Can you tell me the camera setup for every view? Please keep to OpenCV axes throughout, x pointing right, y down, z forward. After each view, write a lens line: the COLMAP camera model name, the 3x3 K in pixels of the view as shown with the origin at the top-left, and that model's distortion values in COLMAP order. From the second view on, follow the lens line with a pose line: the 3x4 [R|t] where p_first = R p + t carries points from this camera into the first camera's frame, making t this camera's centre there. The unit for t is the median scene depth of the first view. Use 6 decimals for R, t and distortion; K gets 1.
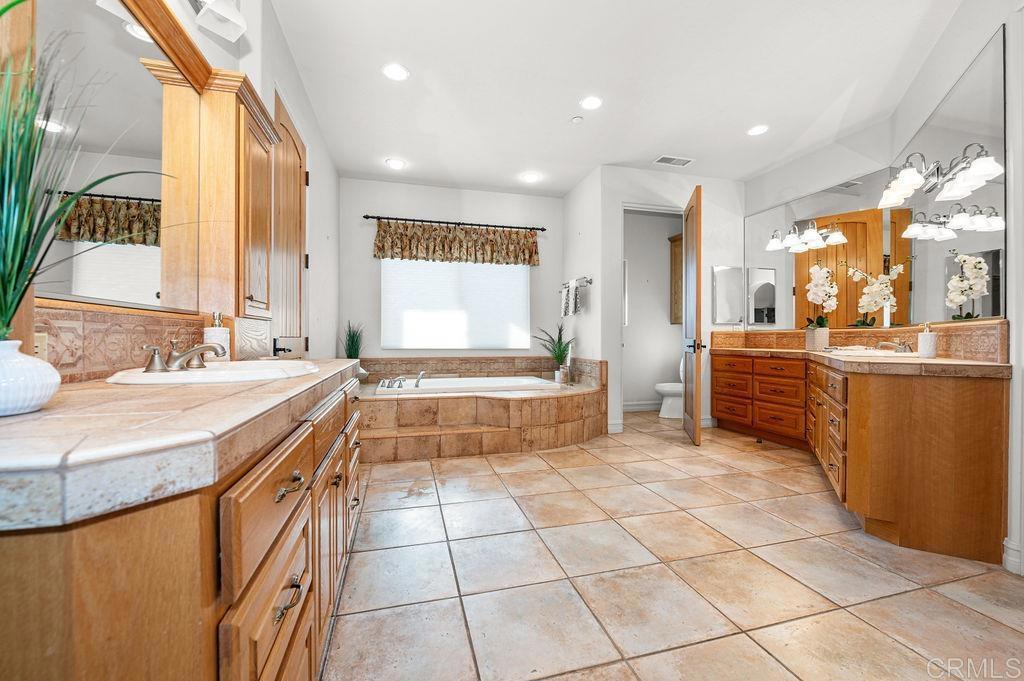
lens RADIAL K [[408.7, 0, 512.0], [0, 408.7, 340.5], [0, 0, 1]] dist [-0.001567, -0.000195]
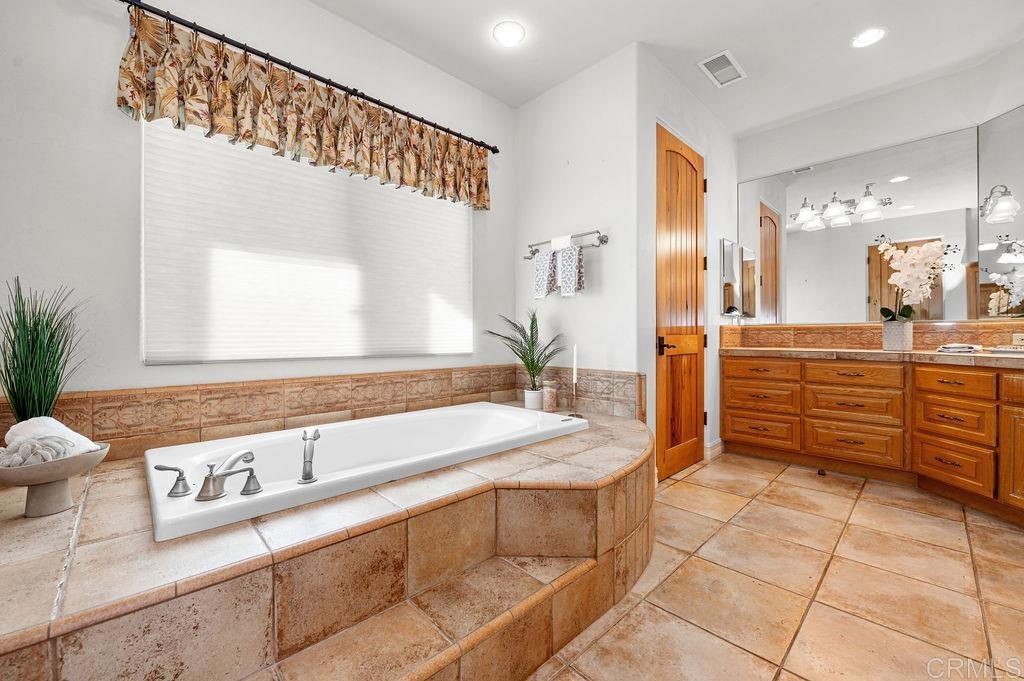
lens RADIAL K [[409.5, 0, 512.7], [0, 409.5, 336.0], [0, 0, 1]] dist [-0.009241, 0.000013]
pose [[0.875099, -0.002303, 0.483938, -0.242333], [0.003443, 0.999993, -0.001468, -0.003518], [-0.483932, 0.002951, 0.875101, 0.612800]]
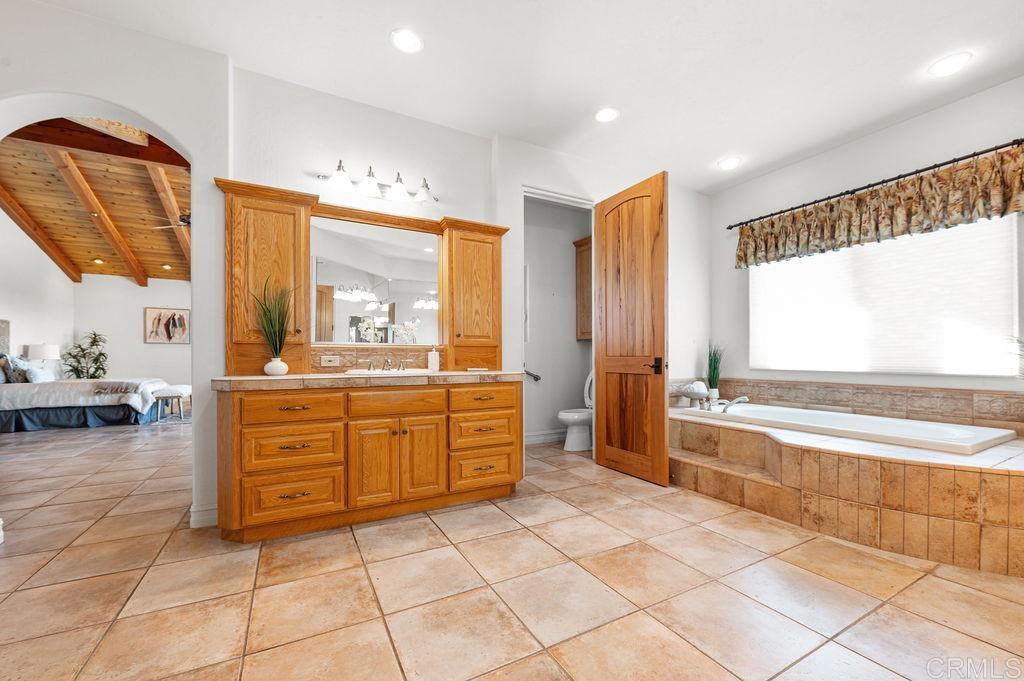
lens RADIAL K [[407.7, 0, 514.4], [0, 407.7, 357.2], [0, 0, 1]] dist [-0.009814, -0.000239]
pose [[0.238751, -0.002692, -0.971077, 0.498409], [-0.002838, 0.999990, -0.003470, -0.000357], [0.971077, 0.003584, 0.238741, 0.345888]]
